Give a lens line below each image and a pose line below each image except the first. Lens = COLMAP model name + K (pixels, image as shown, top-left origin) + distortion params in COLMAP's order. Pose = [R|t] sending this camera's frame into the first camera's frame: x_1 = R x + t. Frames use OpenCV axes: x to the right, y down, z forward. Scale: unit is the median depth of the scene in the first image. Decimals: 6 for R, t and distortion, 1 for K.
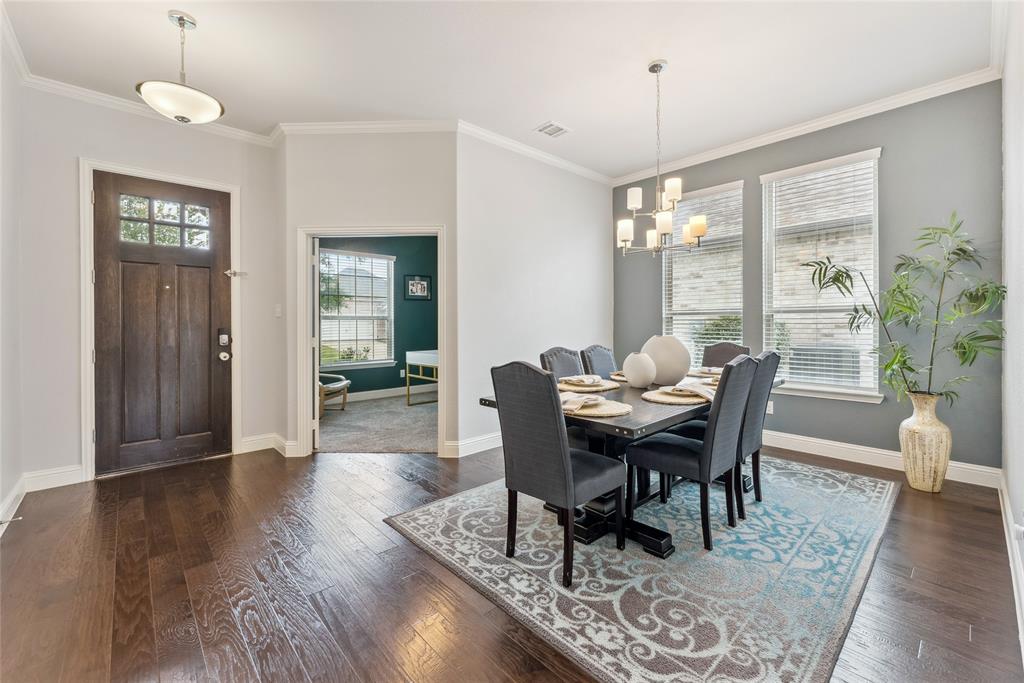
lens RADIAL K [[421.3, 0, 510.7], [0, 421.3, 326.9], [0, 0, 1]] dist [0.002289, -0.000617]
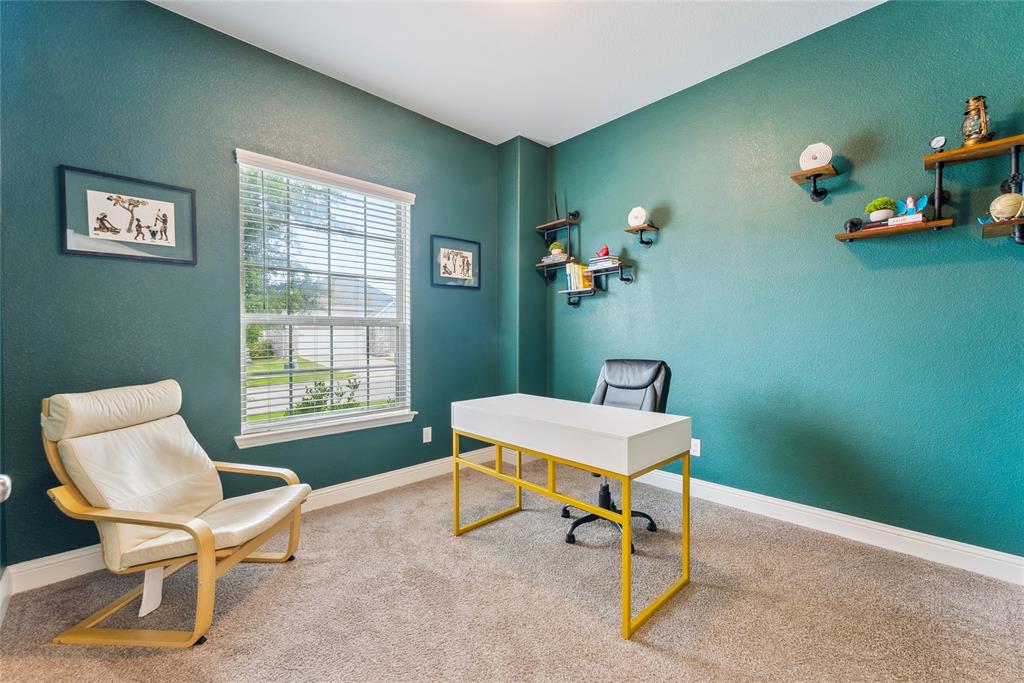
lens RADIAL K [[421.3, 0, 502.2], [0, 421.3, 347.4], [0, 0, 1]] dist [0.002289, -0.000617]
pose [[0.999949, 0.005307, 0.008626, -0.527113], [-0.005426, 0.999891, 0.013746, 0.001328], [-0.008552, -0.013793, 0.999868, 1.542903]]
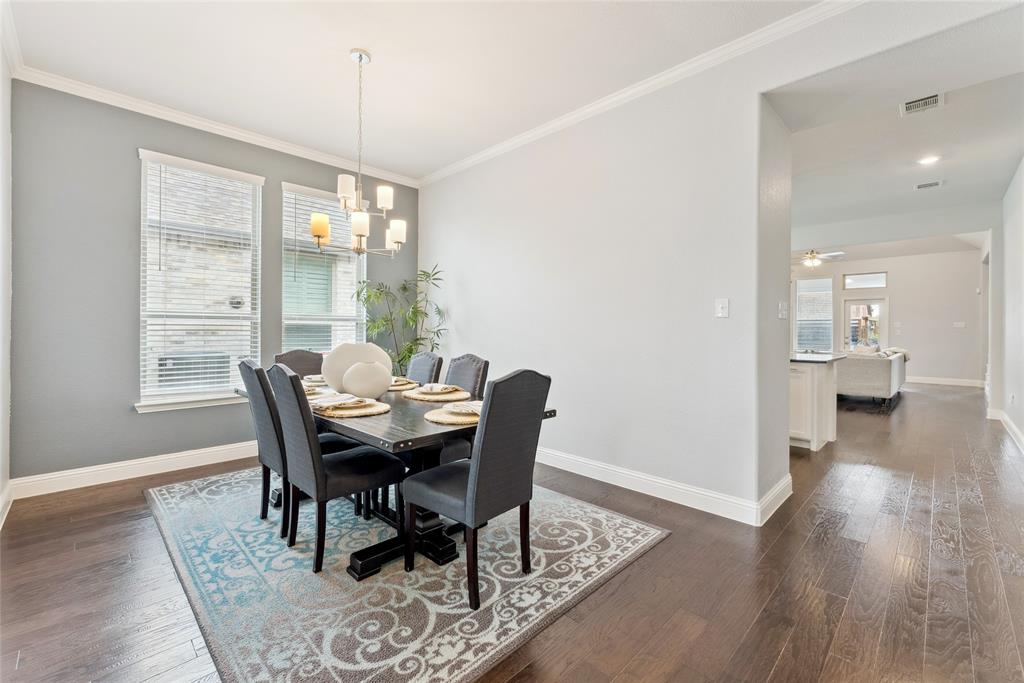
lens RADIAL K [[421.3, 0, 521.6], [0, 421.3, 334.9], [0, 0, 1]] dist [0.002289, -0.000617]
pose [[-0.049843, -0.005975, 0.998739, -0.769132], [0.004040, 0.999973, 0.006184, -0.001384], [-0.998749, 0.004343, -0.049817, 0.869604]]
